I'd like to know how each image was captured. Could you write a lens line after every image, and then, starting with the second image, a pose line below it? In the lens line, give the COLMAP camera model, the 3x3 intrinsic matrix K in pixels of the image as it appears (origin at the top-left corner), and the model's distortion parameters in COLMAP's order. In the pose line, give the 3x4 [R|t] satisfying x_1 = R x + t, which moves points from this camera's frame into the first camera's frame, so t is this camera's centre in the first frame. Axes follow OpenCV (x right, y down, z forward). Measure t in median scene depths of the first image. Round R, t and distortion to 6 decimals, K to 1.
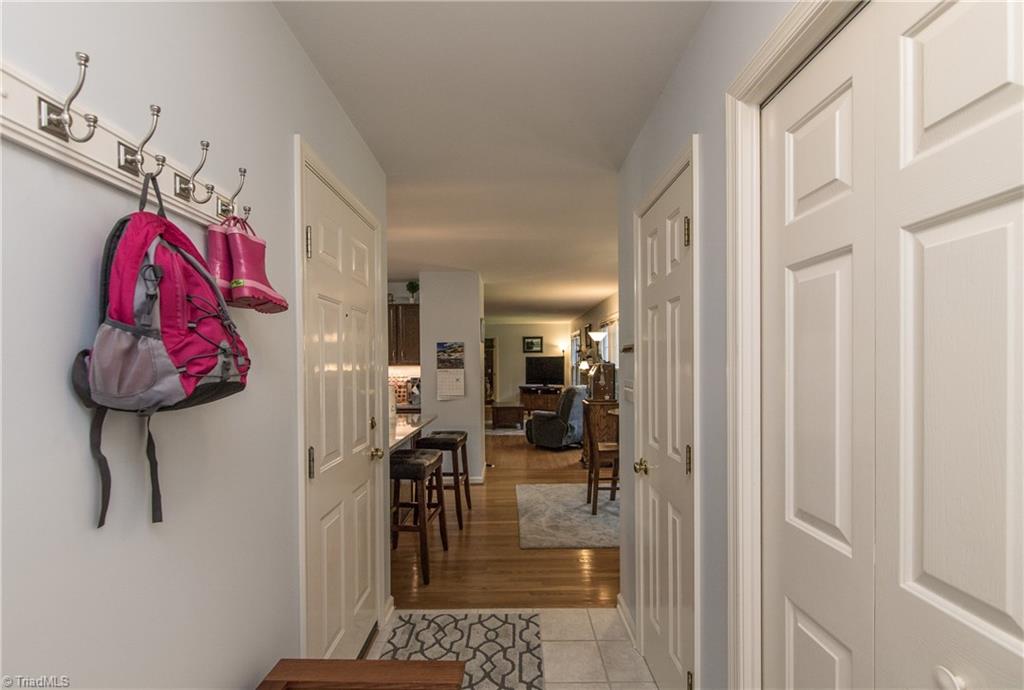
lens RADIAL K [[471.3, 0, 513.4], [0, 471.3, 366.0], [0, 0, 1]] dist [0.000239, 0.000001]
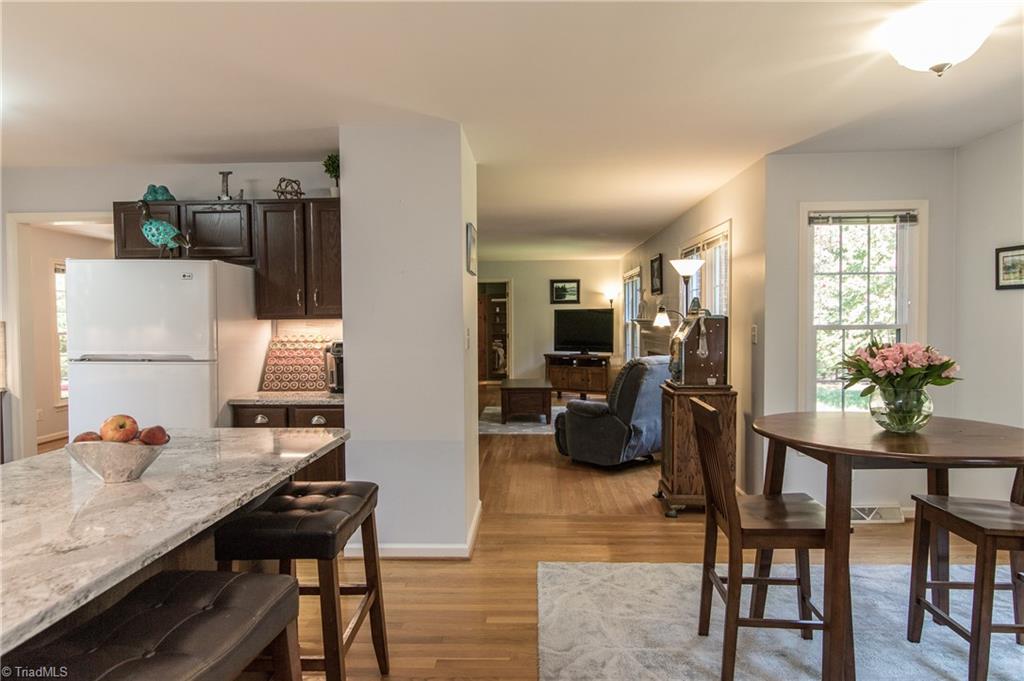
lens RADIAL K [[589.5, 0, 512.0], [0, 589.5, 340.5], [0, 0, 1]] dist [0.001441, -0.000637]
pose [[0.999042, 0.001271, -0.043740, 0.004135], [-0.000156, 0.999676, 0.025466, 0.003551], [0.043759, -0.025435, 0.998718, 0.234853]]
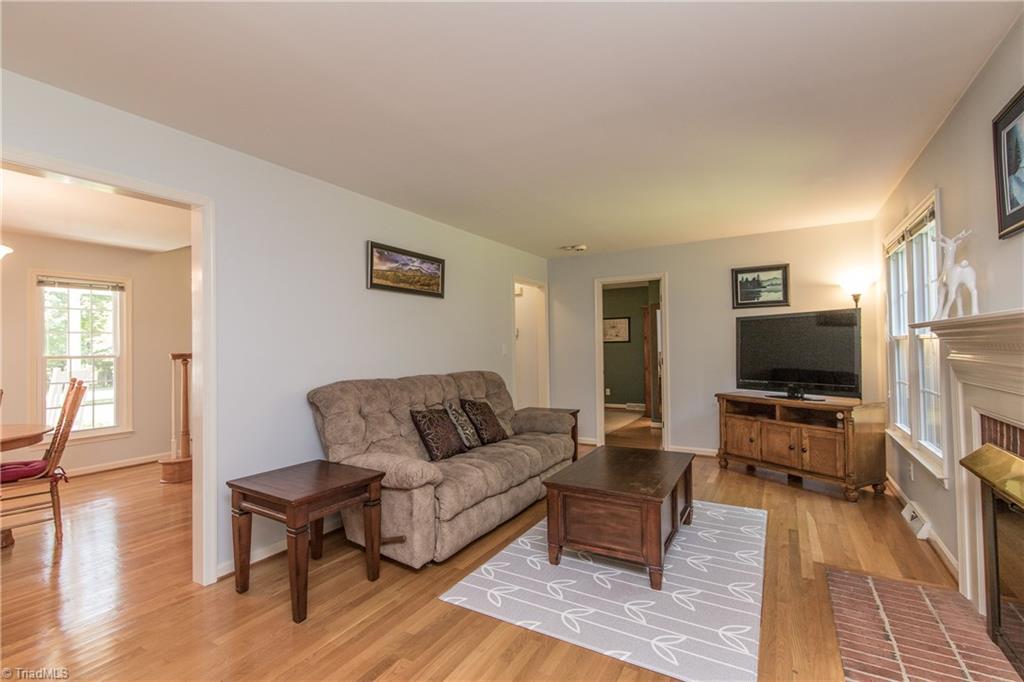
lens RADIAL K [[462.1, 0, 512.0], [0, 462.1, 341.0], [0, 0, 1]] dist [-0.001321, 0.001123]
pose [[0.857124, -0.011400, -0.514985, 0.088183], [0.003685, 0.999865, -0.016000, 0.007006], [0.515098, 0.011817, 0.857050, 0.805994]]
